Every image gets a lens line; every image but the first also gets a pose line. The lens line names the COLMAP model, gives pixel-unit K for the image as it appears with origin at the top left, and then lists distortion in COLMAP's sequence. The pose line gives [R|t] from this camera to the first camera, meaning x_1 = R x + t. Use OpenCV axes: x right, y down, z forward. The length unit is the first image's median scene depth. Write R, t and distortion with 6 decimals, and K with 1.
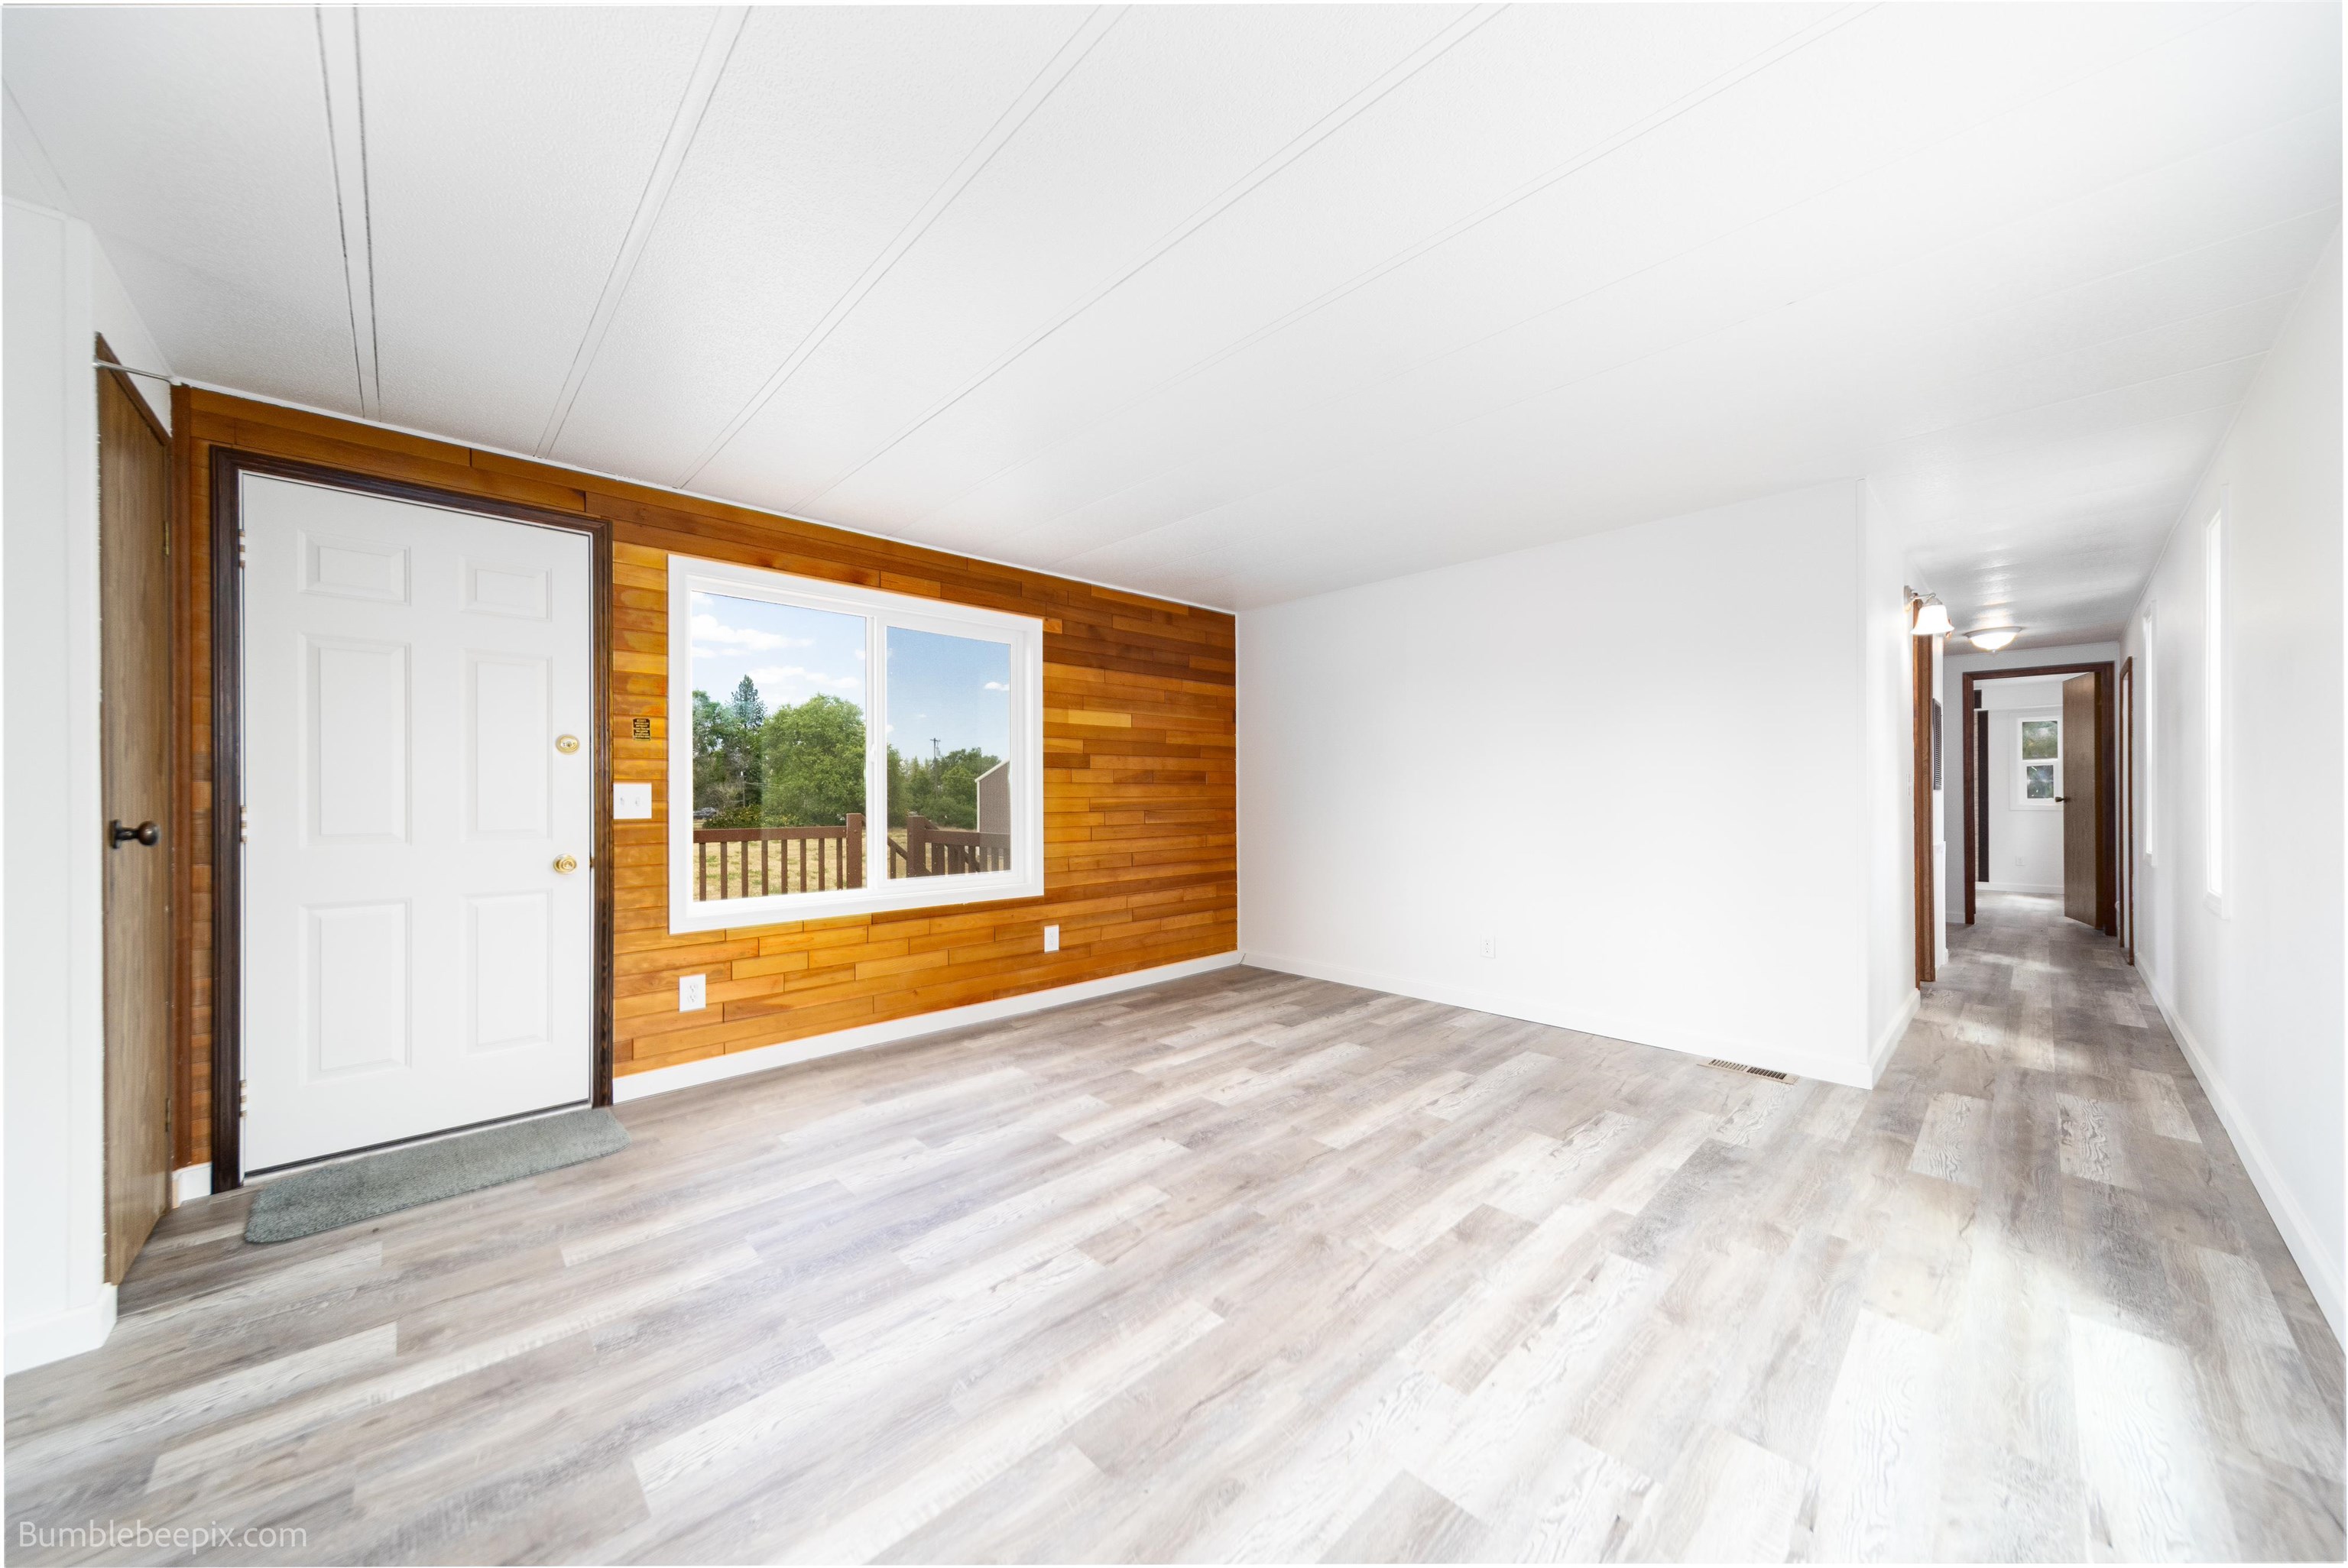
lens RADIAL K [[810.8, 0, 1173.6], [0, 810.8, 794.8], [0, 0, 1]] dist [0.007452, -0.000602]
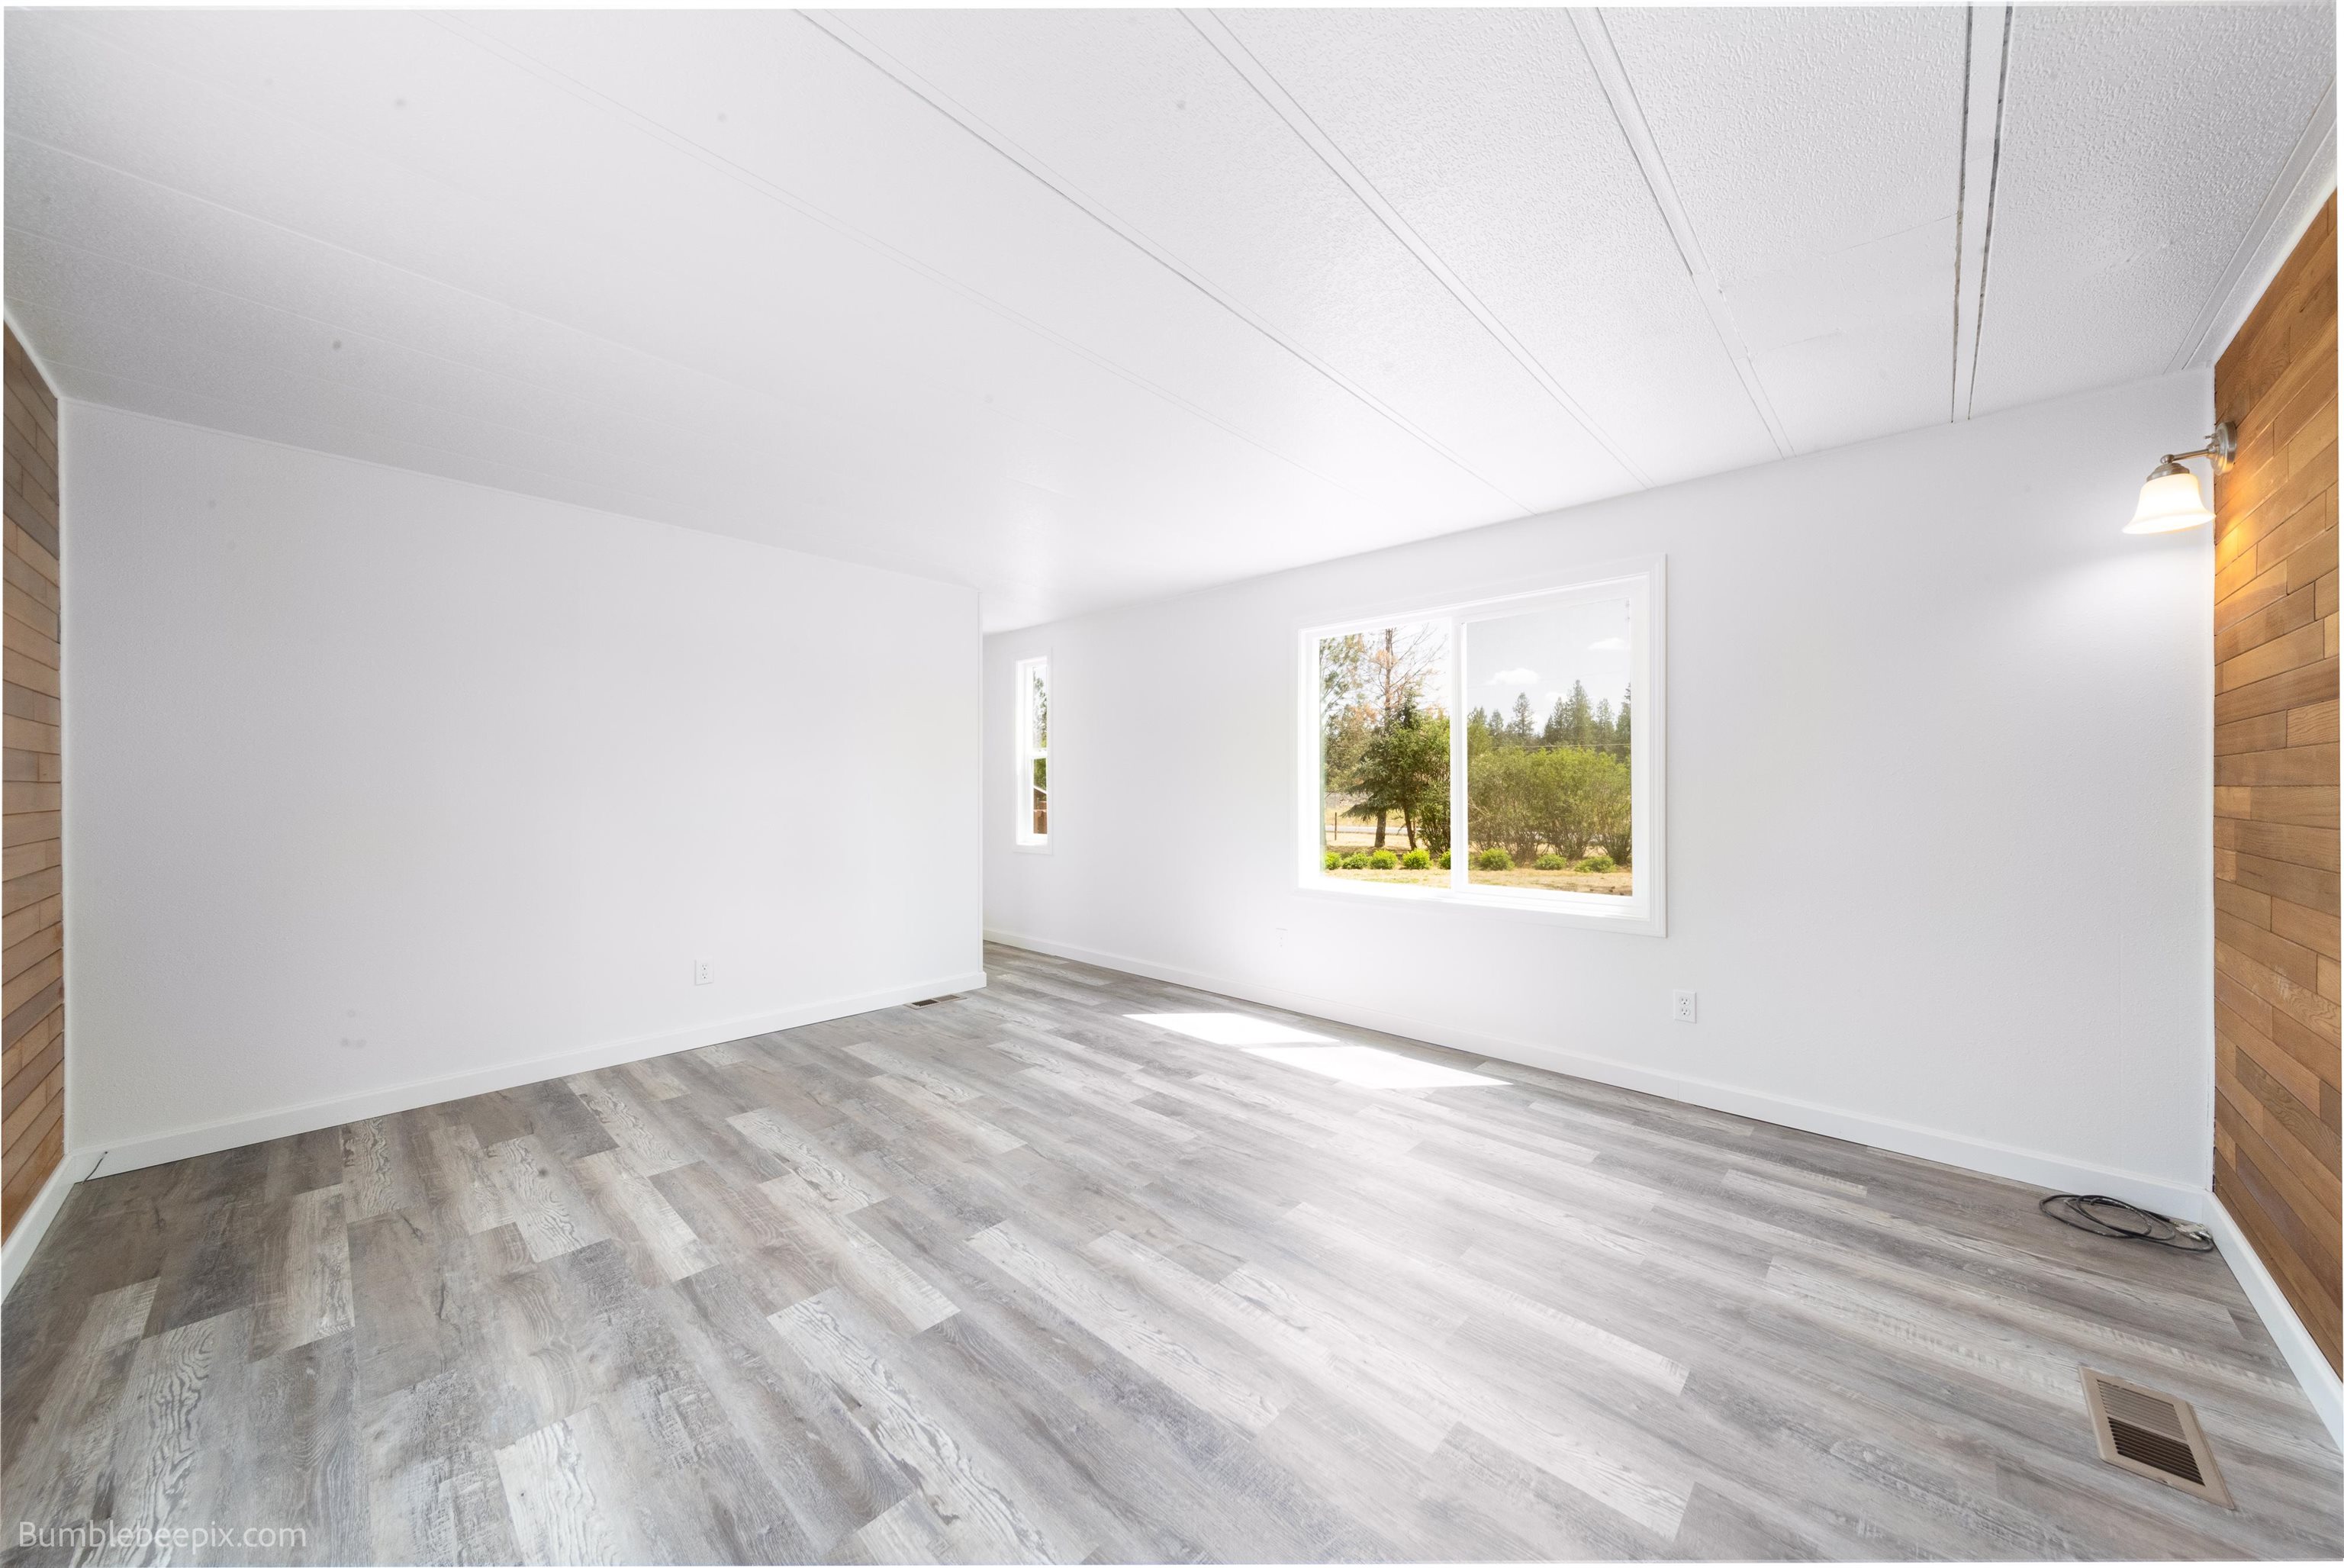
lens RADIAL K [[809.5, 0, 1164.5], [0, 809.5, 784.6], [0, 0, 1]] dist [0.007452, -0.000602]
pose [[-0.051259, 0.006457, 0.998665, -0.733593], [0.003350, 0.999975, -0.006294, -0.012491], [-0.998680, 0.003023, -0.051279, 0.763667]]
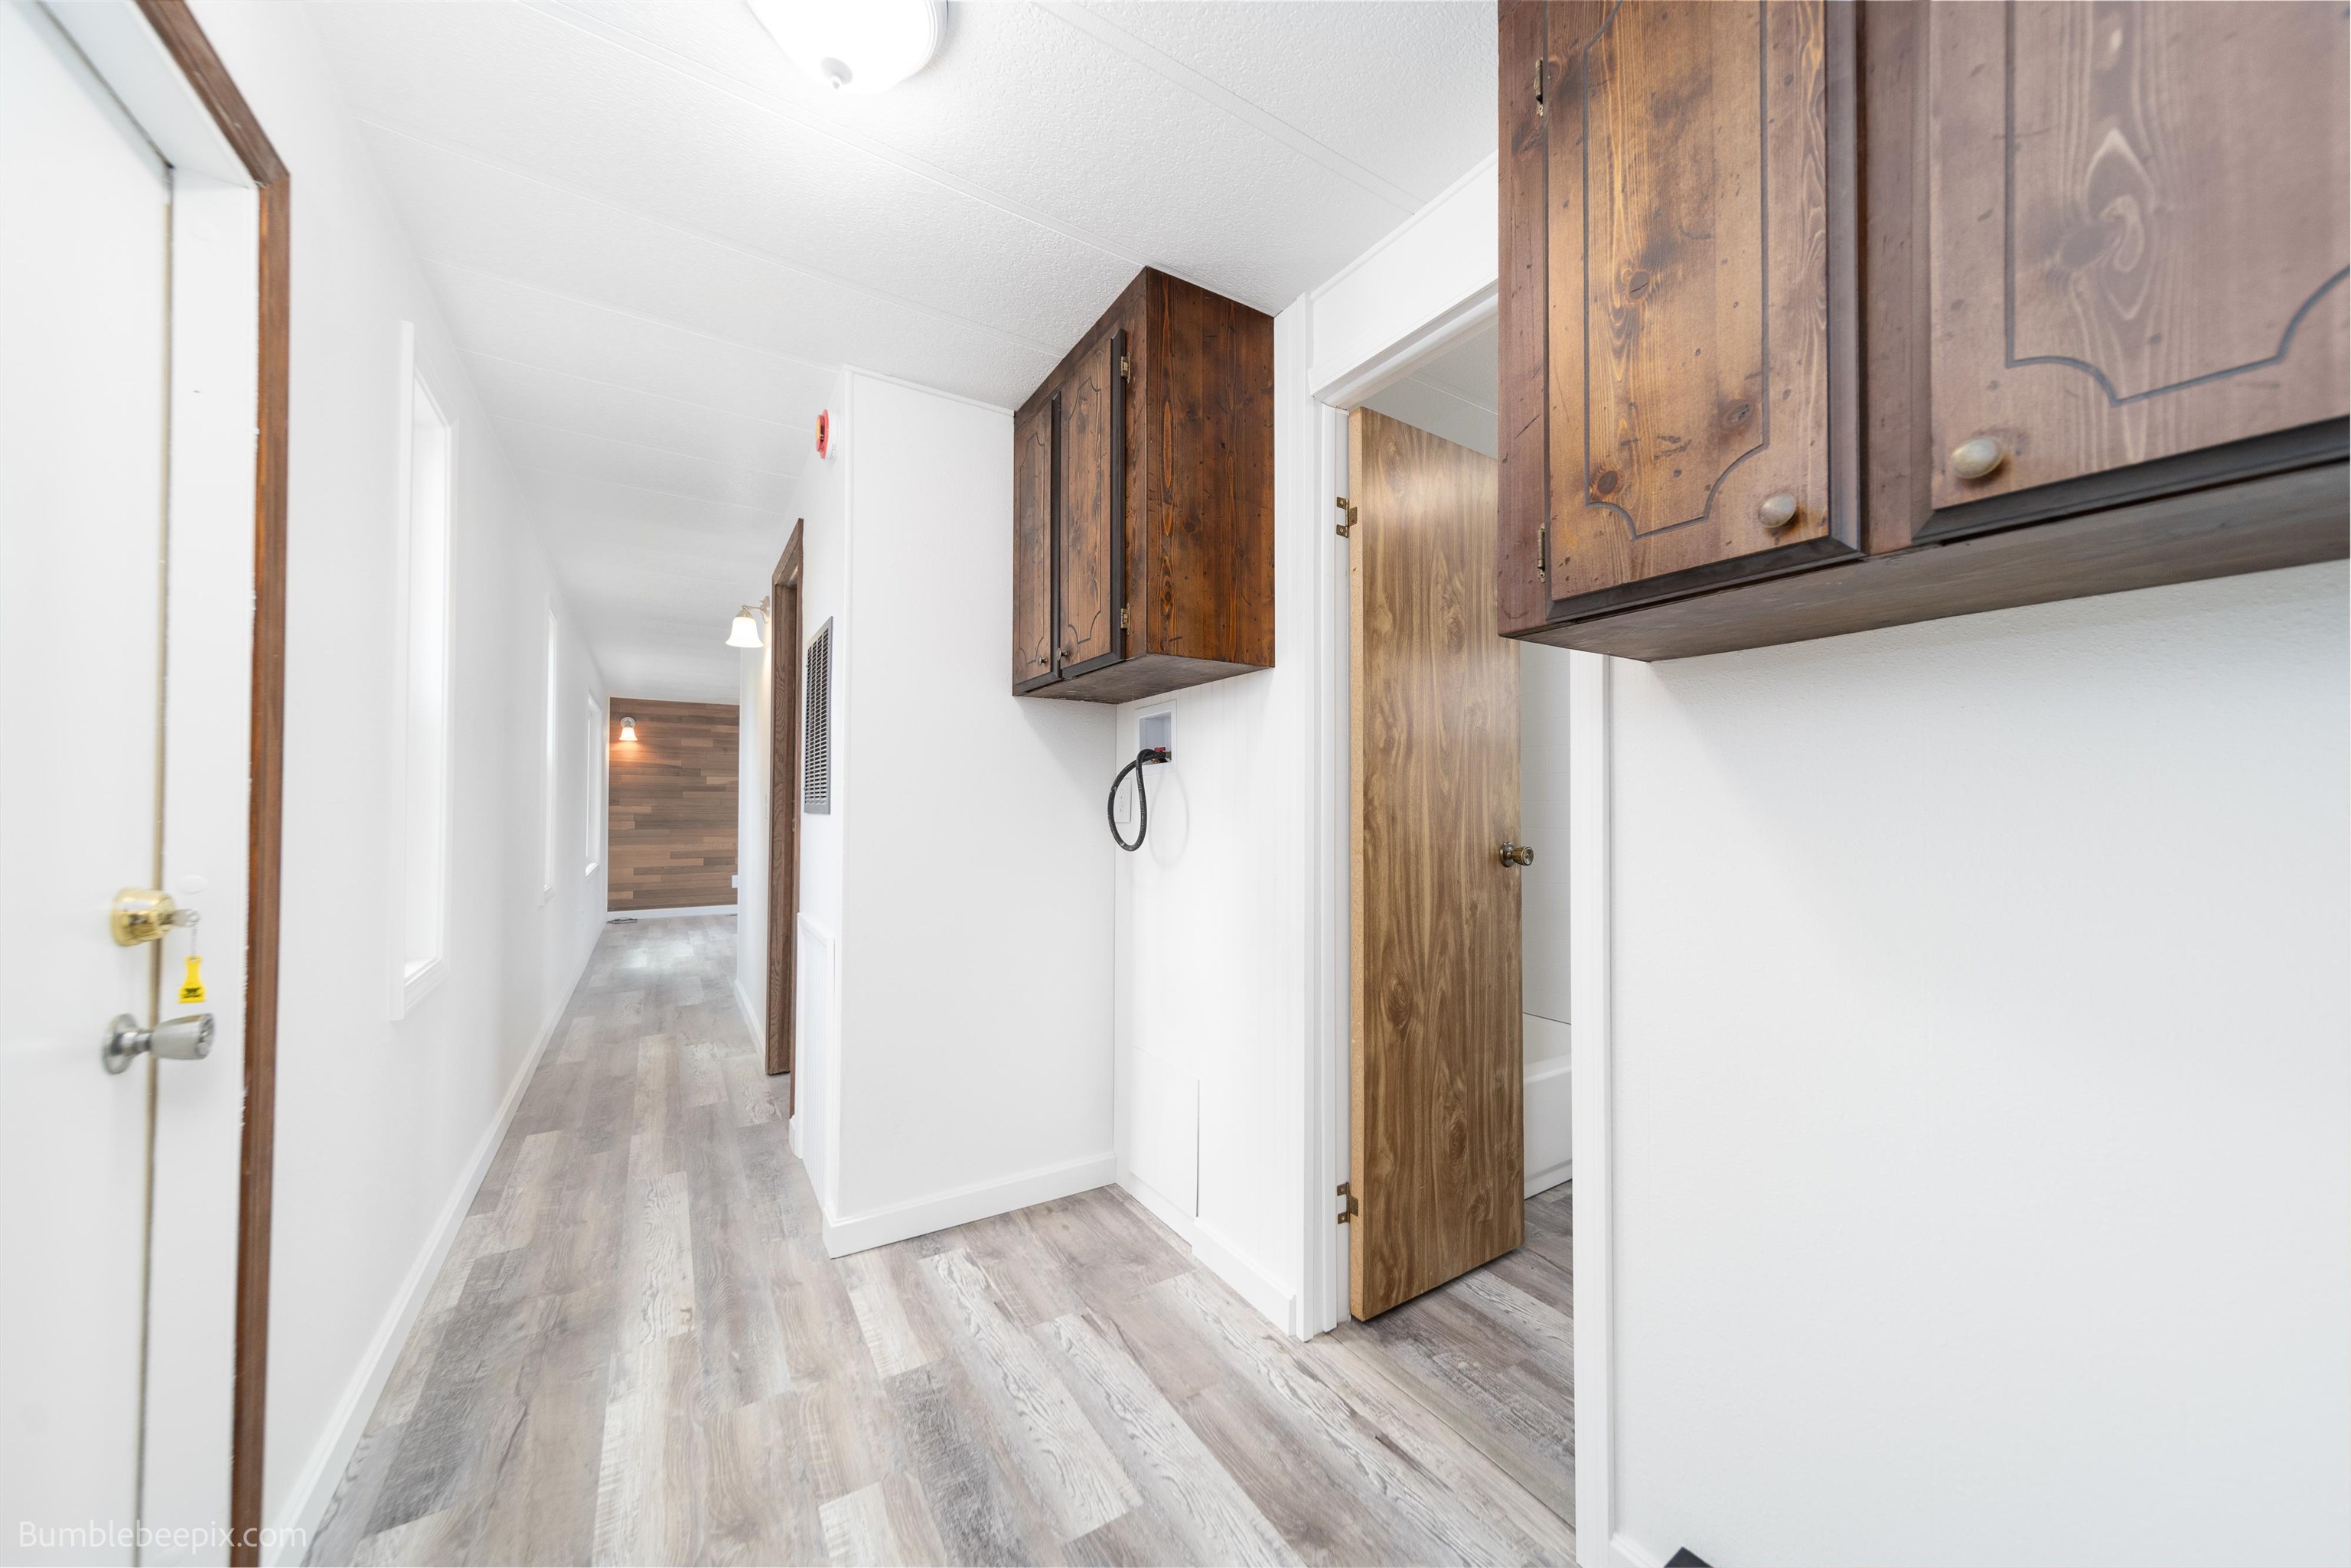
lens RADIAL K [[811.9, 0, 1168.2], [0, 811.9, 796.7], [0, 0, 1]] dist [0.007452, -0.000602]
pose [[-0.223287, -0.006209, -0.974733, 2.316318], [-0.006708, 0.999966, -0.004833, -0.044479], [0.974730, 0.005459, -0.223321, 2.324265]]
